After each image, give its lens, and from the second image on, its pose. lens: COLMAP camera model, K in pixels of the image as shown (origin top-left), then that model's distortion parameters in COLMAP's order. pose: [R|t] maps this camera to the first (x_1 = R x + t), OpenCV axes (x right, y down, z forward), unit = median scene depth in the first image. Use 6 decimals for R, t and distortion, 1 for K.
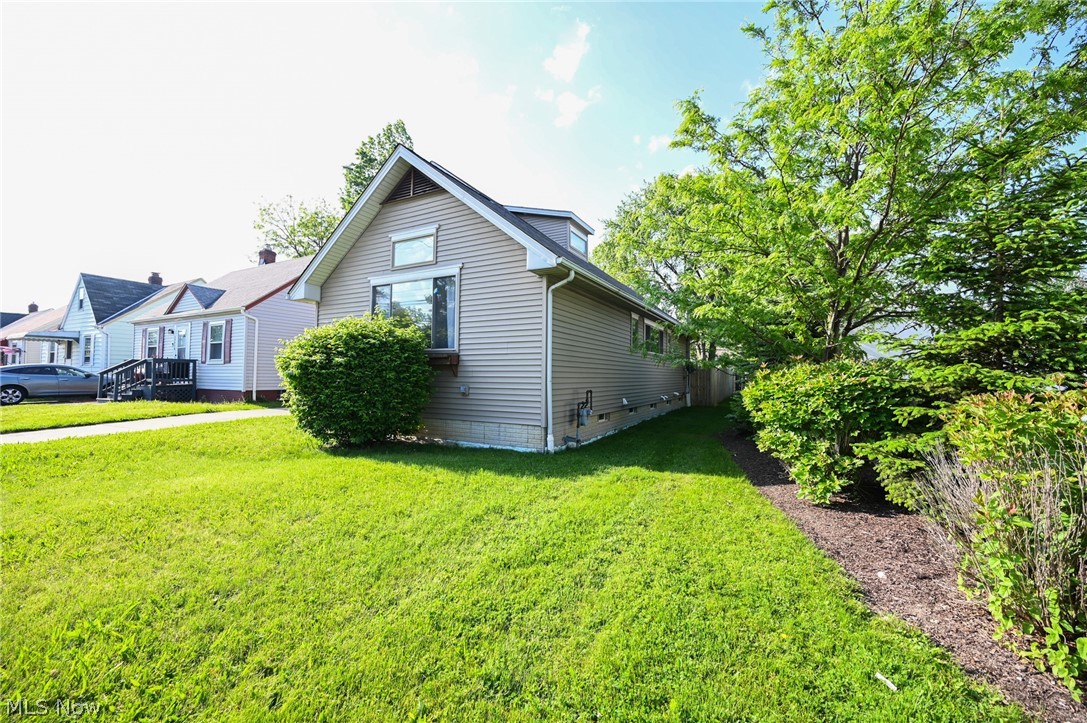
lens RADIAL K [[435.3, 0, 543.5], [0, 435.3, 361.5], [0, 0, 1]] dist [-0.001056, -0.000035]
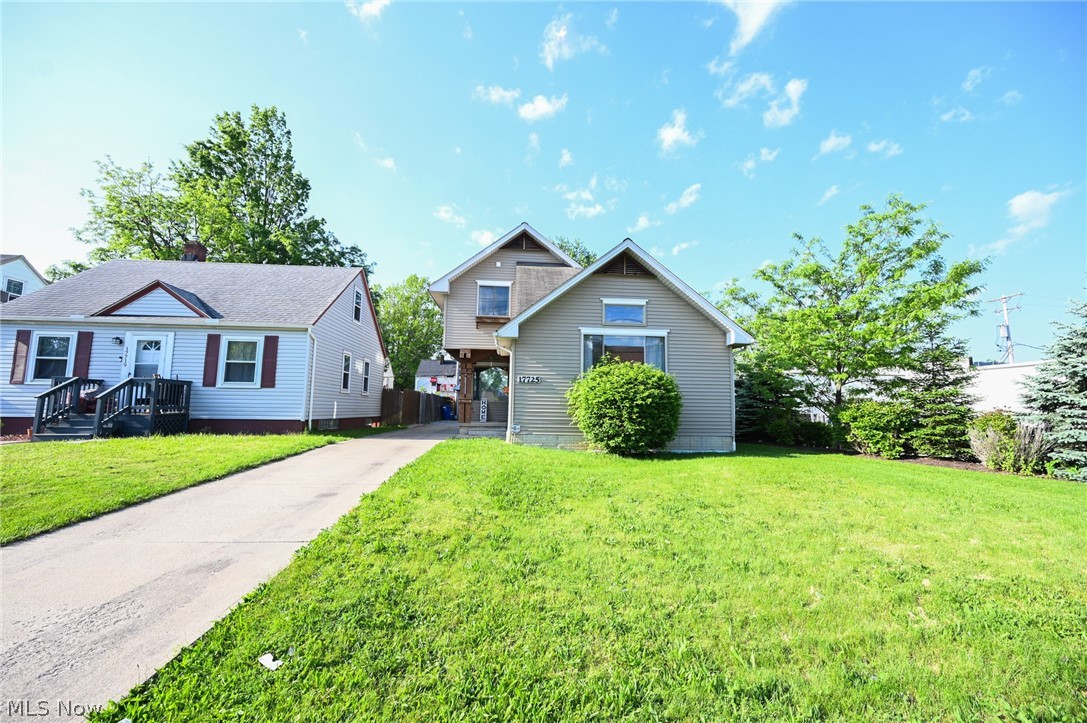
lens RADIAL K [[435.3, 0, 543.5], [0, 435.3, 361.5], [0, 0, 1]] dist [-0.001056, -0.000035]
pose [[0.835521, 0.061067, 0.546055, -0.787144], [-0.024636, 0.996969, -0.073798, 0.002345], [-0.548906, 0.048207, 0.834493, -0.001177]]
